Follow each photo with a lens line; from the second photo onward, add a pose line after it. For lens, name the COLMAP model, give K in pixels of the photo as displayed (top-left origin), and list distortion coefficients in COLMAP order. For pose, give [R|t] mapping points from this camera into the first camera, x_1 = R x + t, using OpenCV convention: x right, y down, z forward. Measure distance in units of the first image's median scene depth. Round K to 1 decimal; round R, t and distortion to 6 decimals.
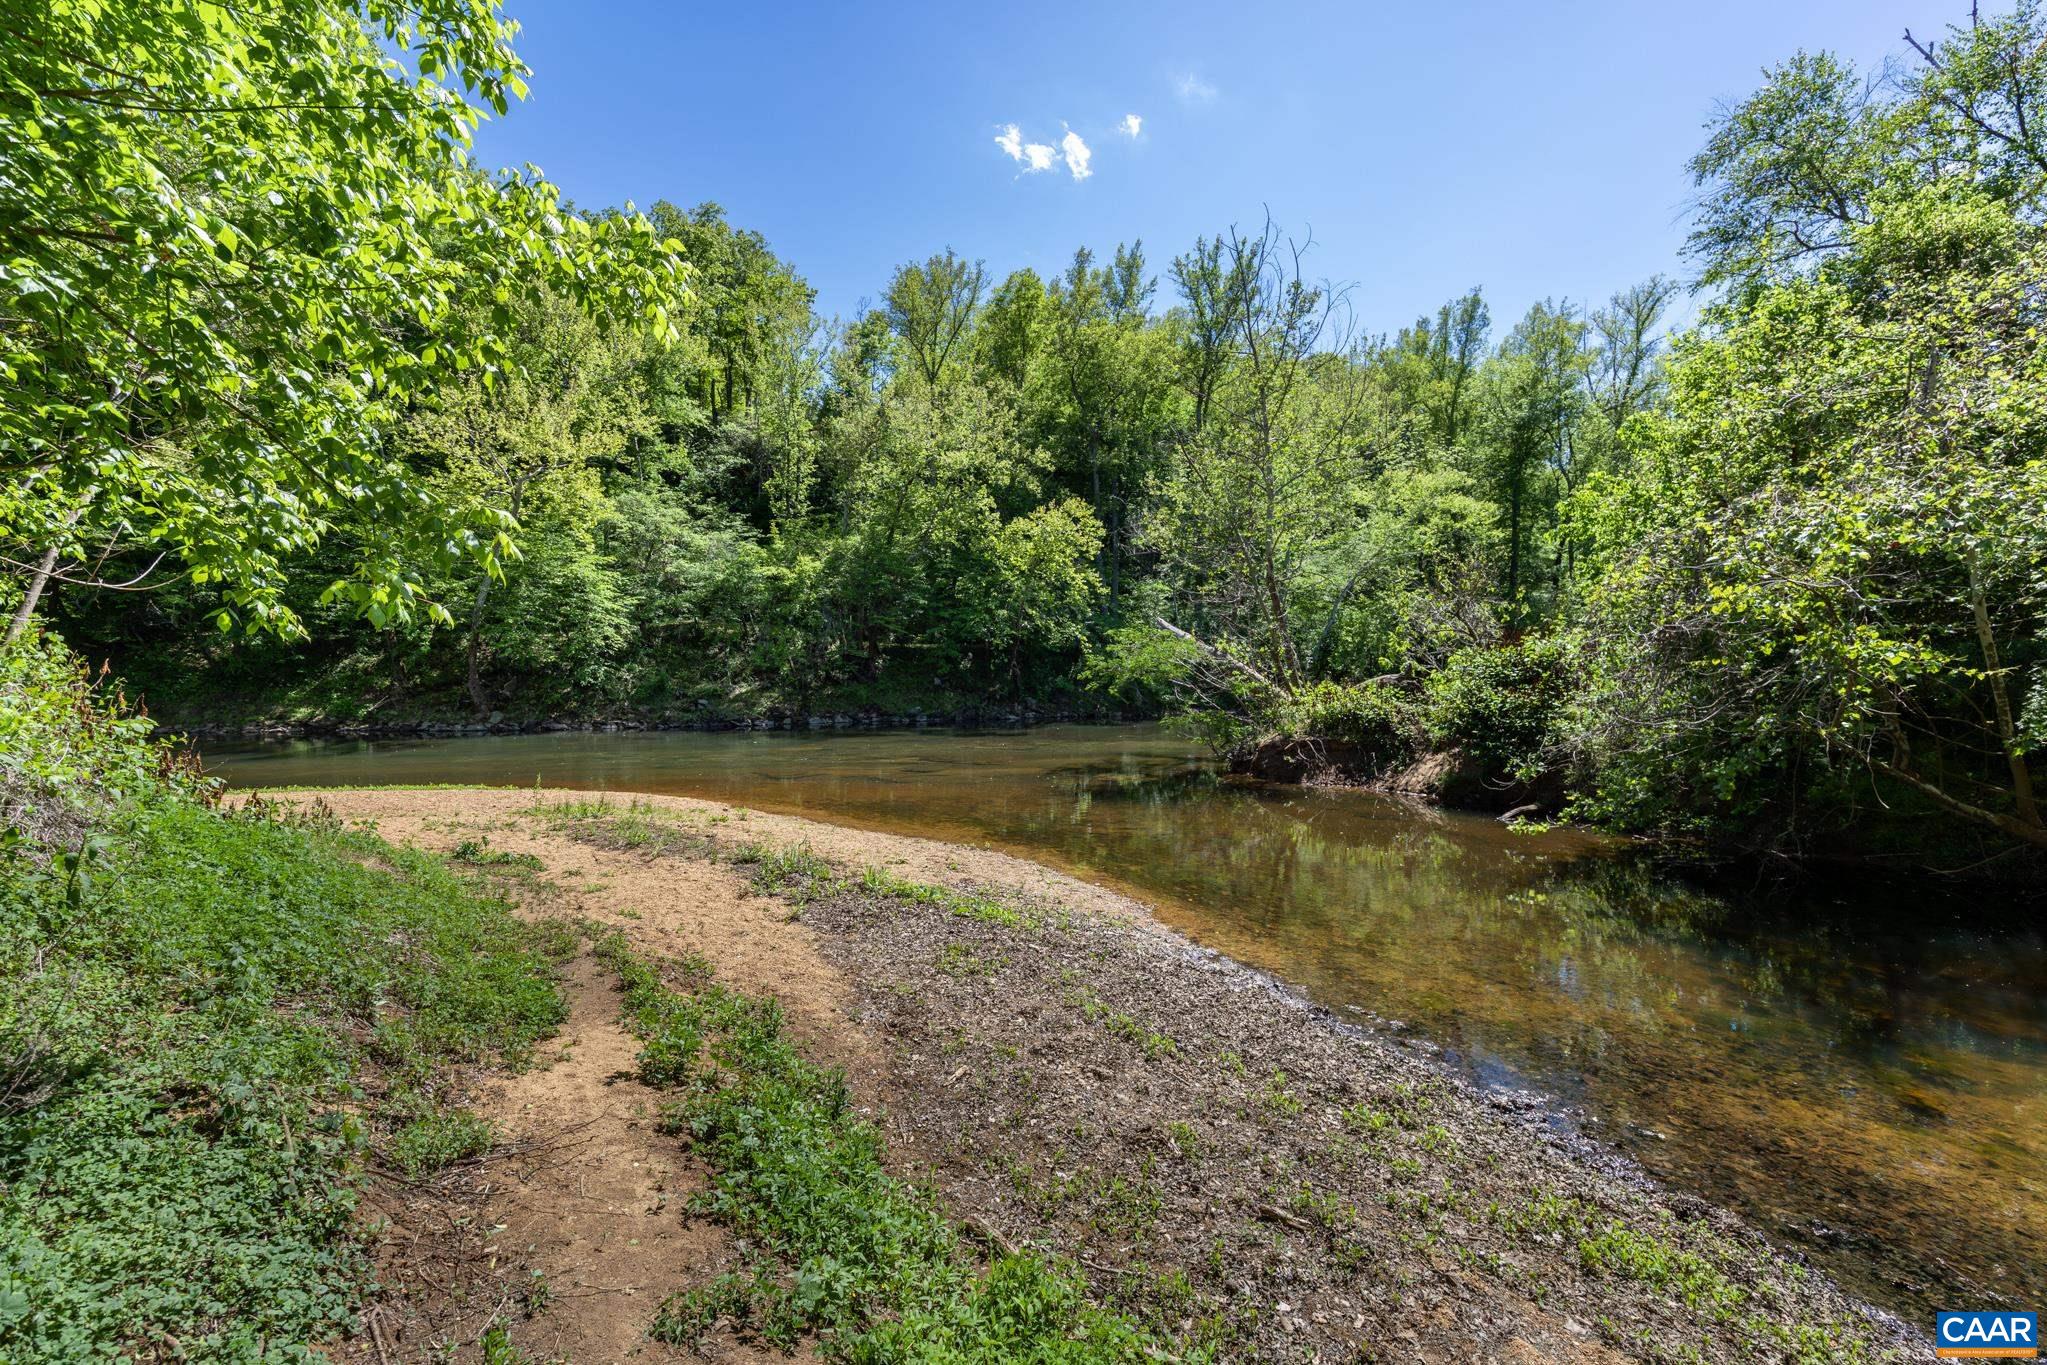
lens RADIAL K [[1046.7, 0, 1023.8], [0, 1046.7, 684.3], [0, 0, 1]] dist [-0.001630, -0.000384]
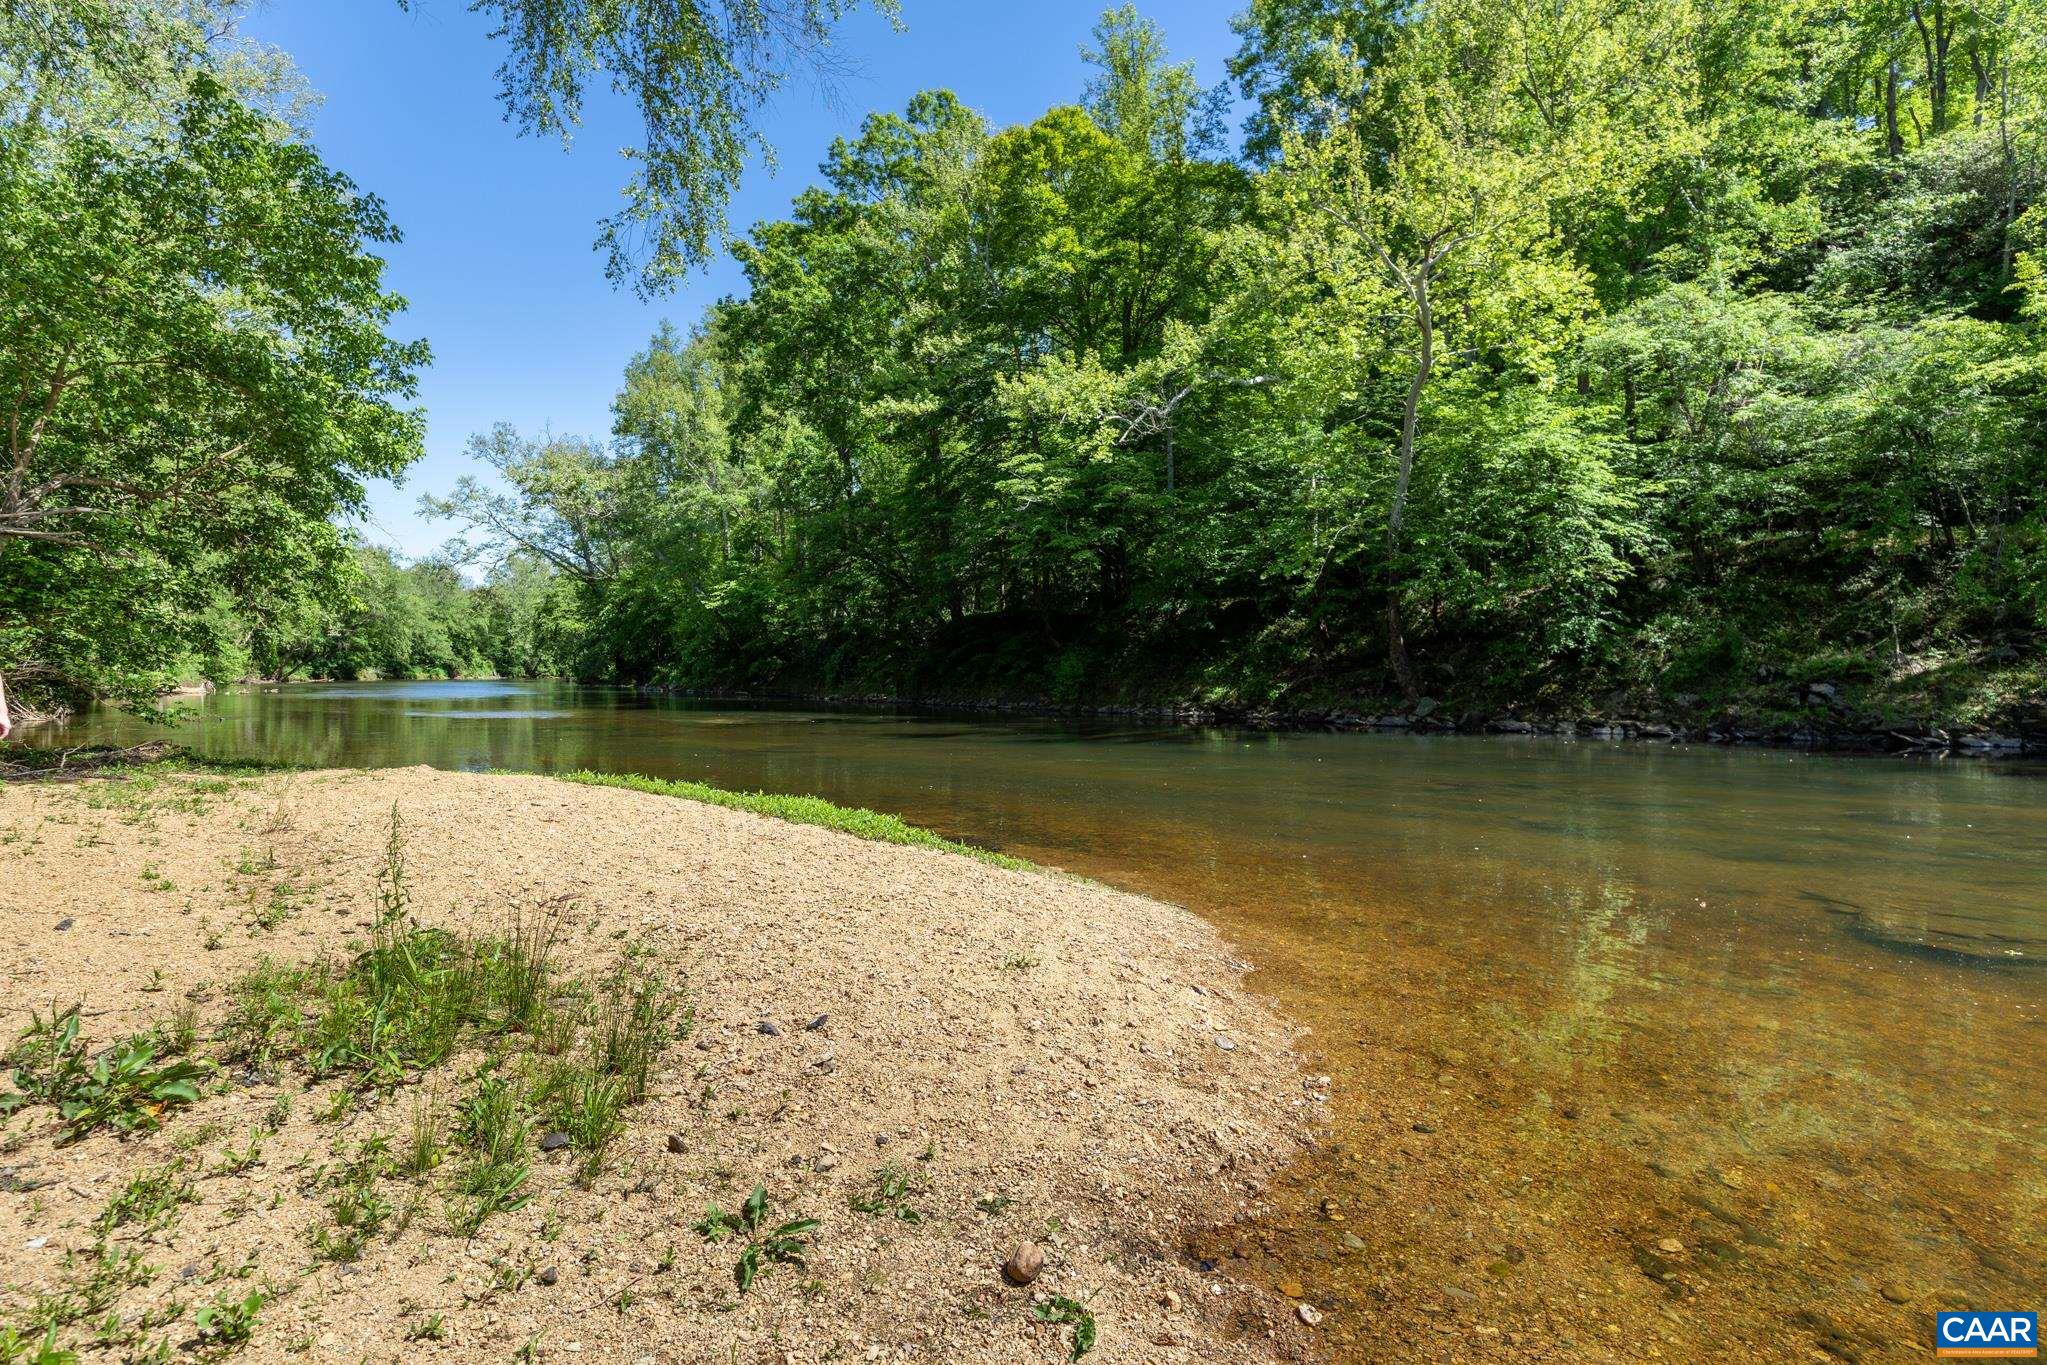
lens RADIAL K [[1046.7, 0, 1024.2], [0, 1046.7, 689.6], [0, 0, 1]] dist [-0.001630, -0.000384]
pose [[0.521958, 0.017787, -0.852786, -0.092761], [-0.010330, 0.999841, 0.014532, 0.014304], [0.852909, 0.001224, 0.522058, 0.453394]]
